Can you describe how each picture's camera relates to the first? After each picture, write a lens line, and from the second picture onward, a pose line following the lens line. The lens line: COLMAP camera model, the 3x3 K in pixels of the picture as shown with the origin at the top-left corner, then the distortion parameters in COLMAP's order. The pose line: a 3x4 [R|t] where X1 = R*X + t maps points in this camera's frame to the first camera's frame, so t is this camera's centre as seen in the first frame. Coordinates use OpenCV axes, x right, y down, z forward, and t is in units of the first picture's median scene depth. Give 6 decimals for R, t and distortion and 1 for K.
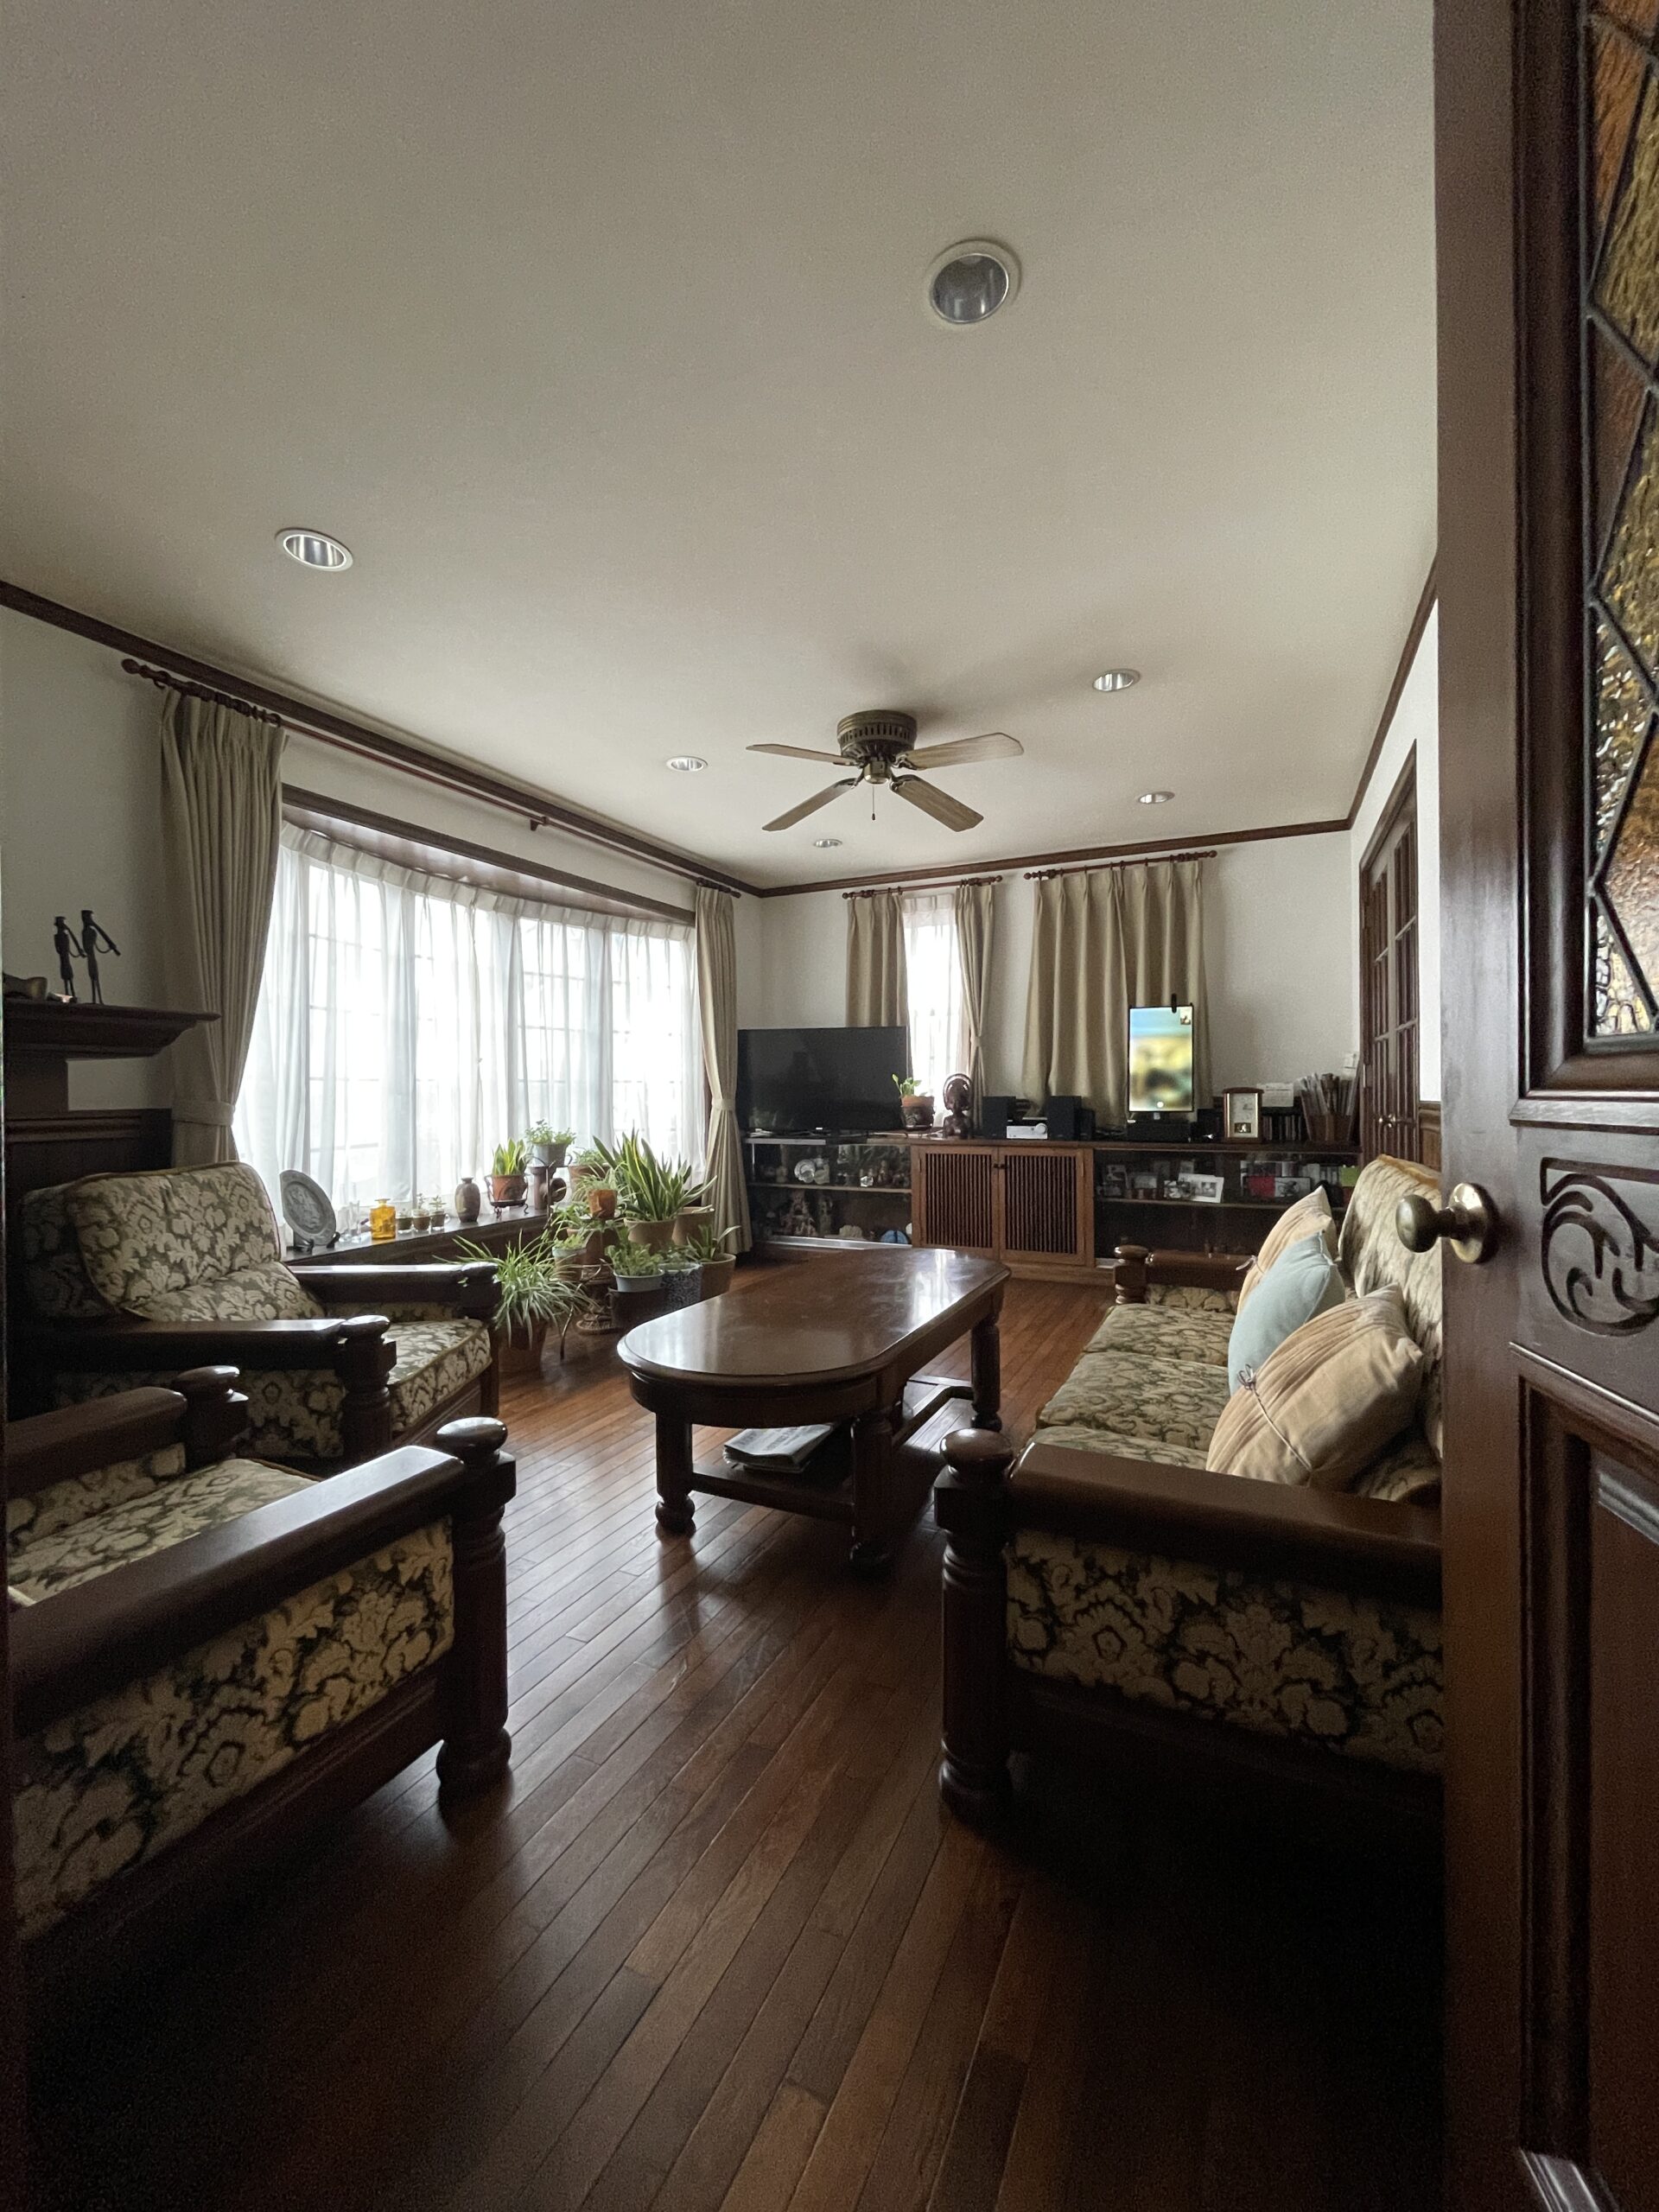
lens RADIAL K [[890.9, 0, 828.5], [0, 890.9, 1099.2], [0, 0, 1]] dist [0.000562, 0.000092]
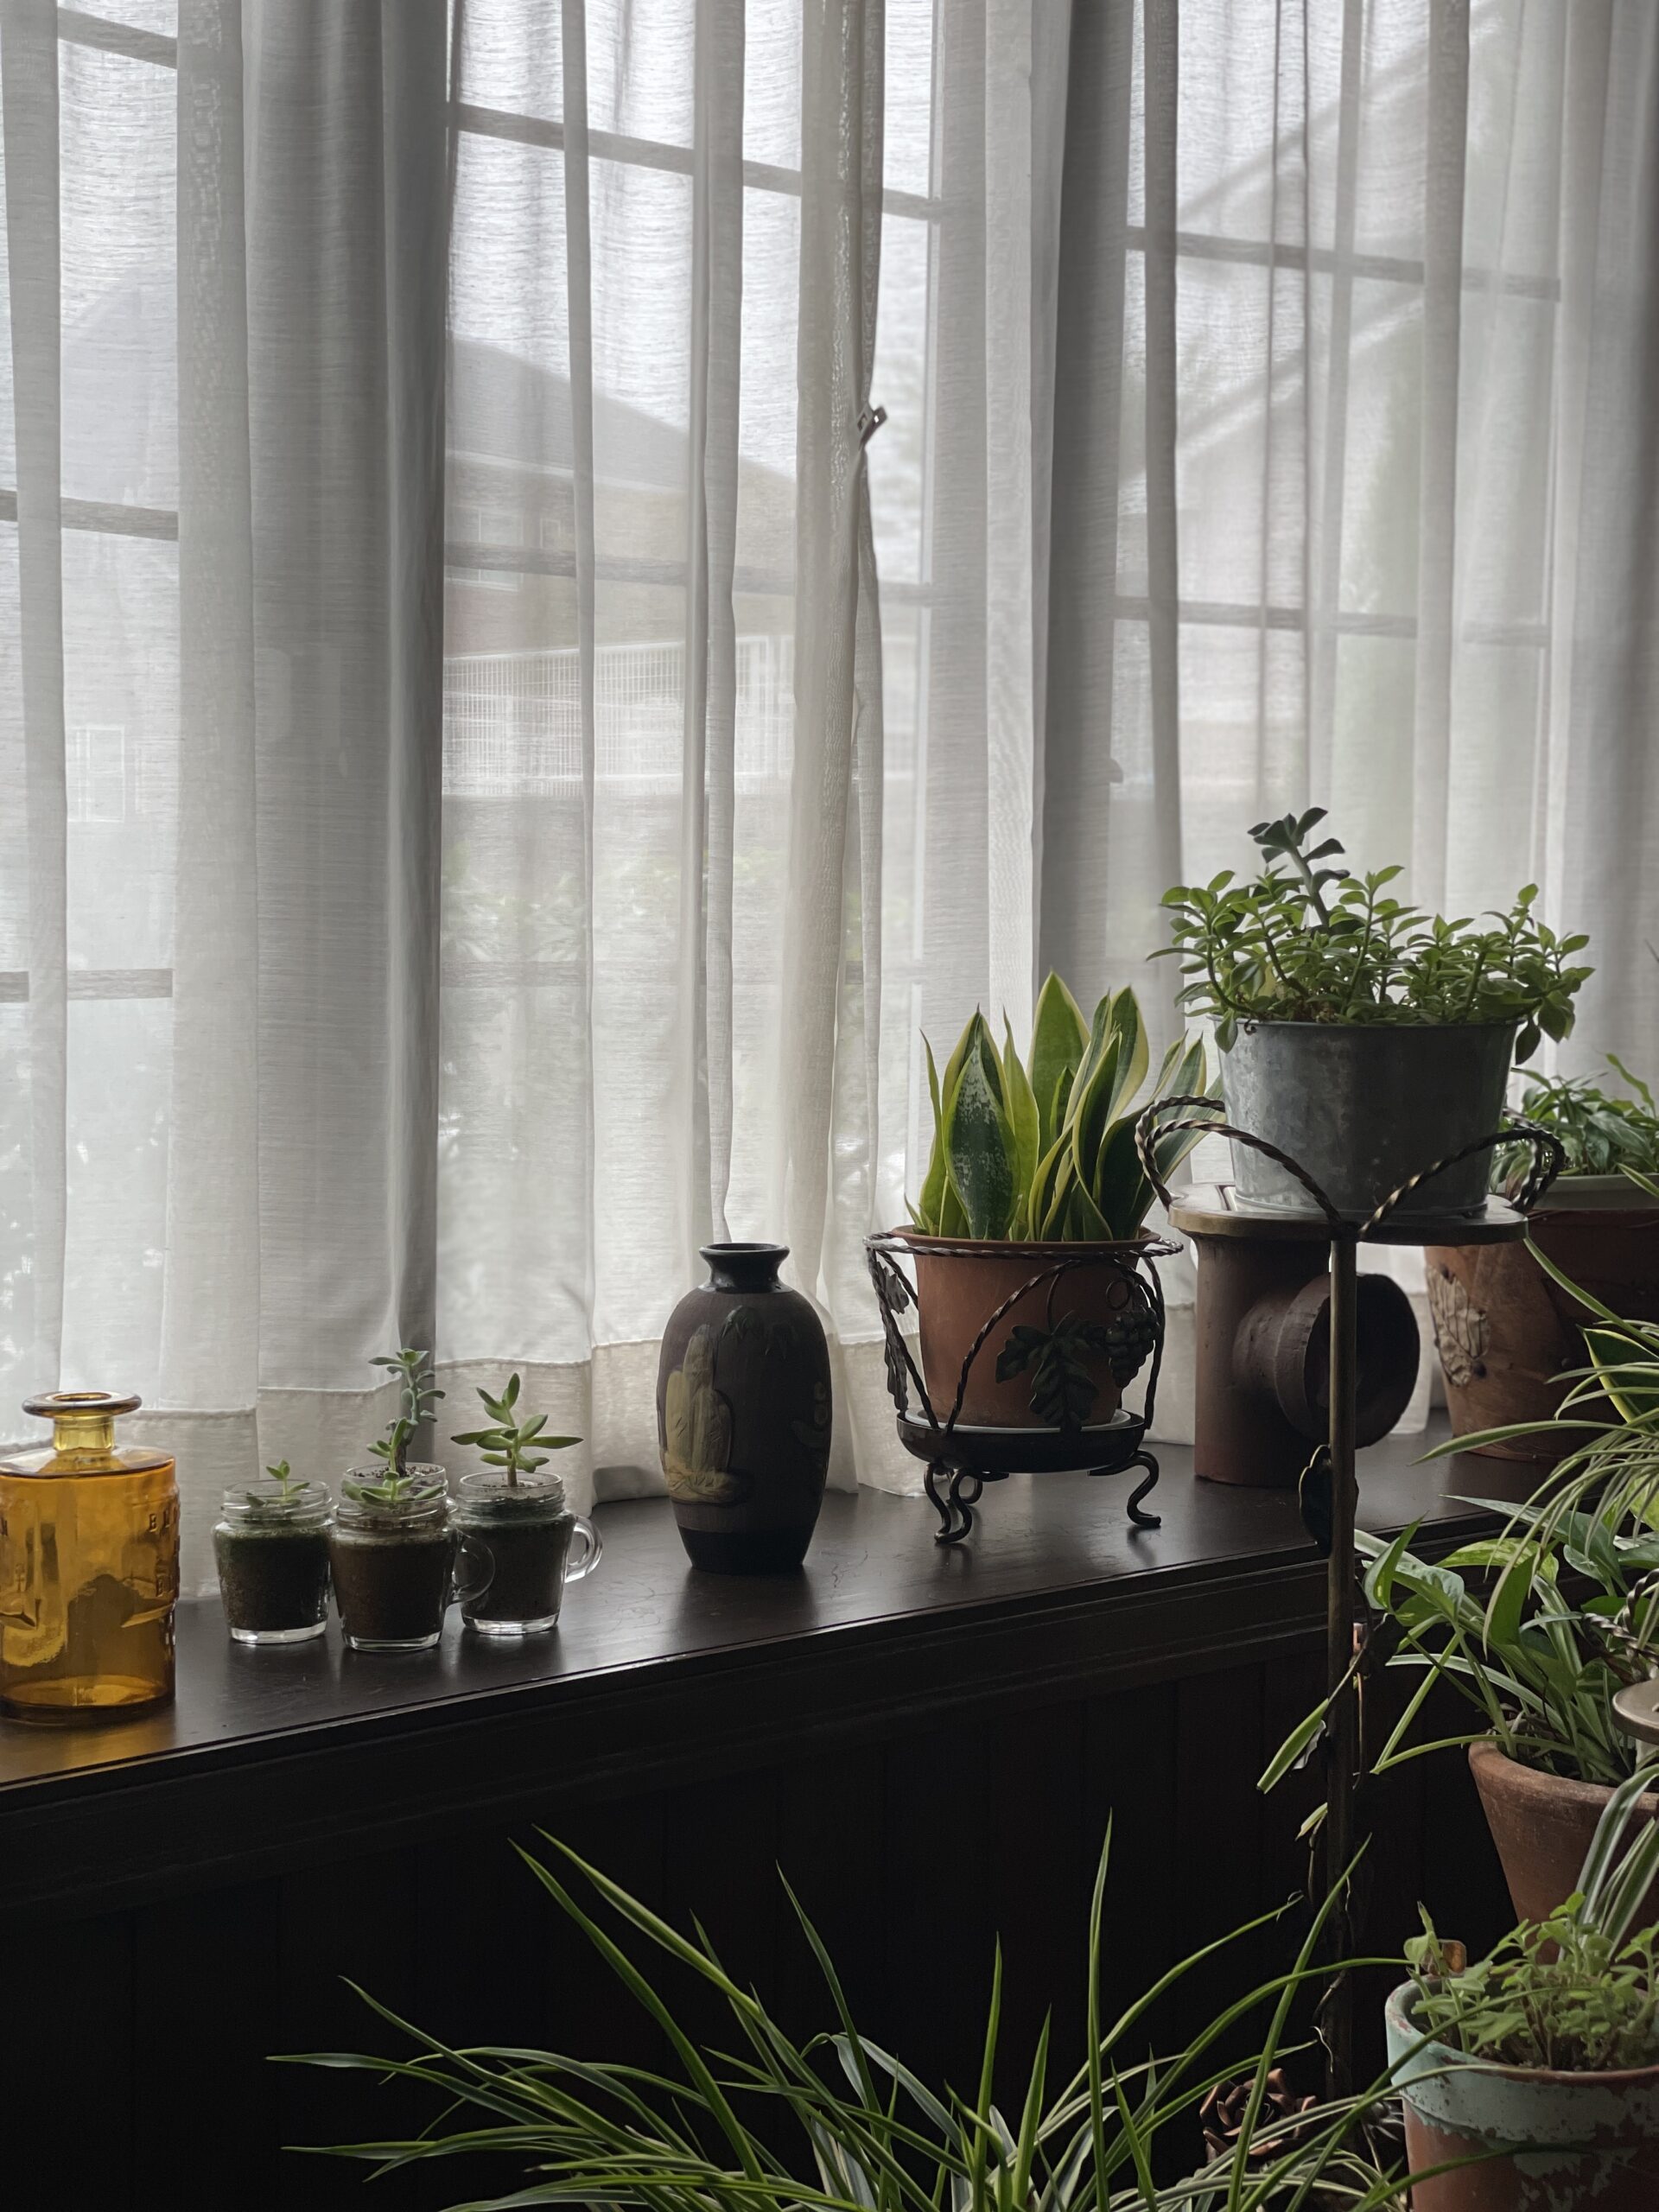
lens RADIAL K [[3344.5, 0, 829.4], [0, 3344.5, 1105.8], [0, 0, 1]] dist [0.036093, 0.000000]
pose [[0.910828, 0.045446, -0.410276, -0.298437], [-0.019518, 0.997551, 0.067168, 0.051429], [0.412324, -0.053170, 0.909484, 0.876719]]
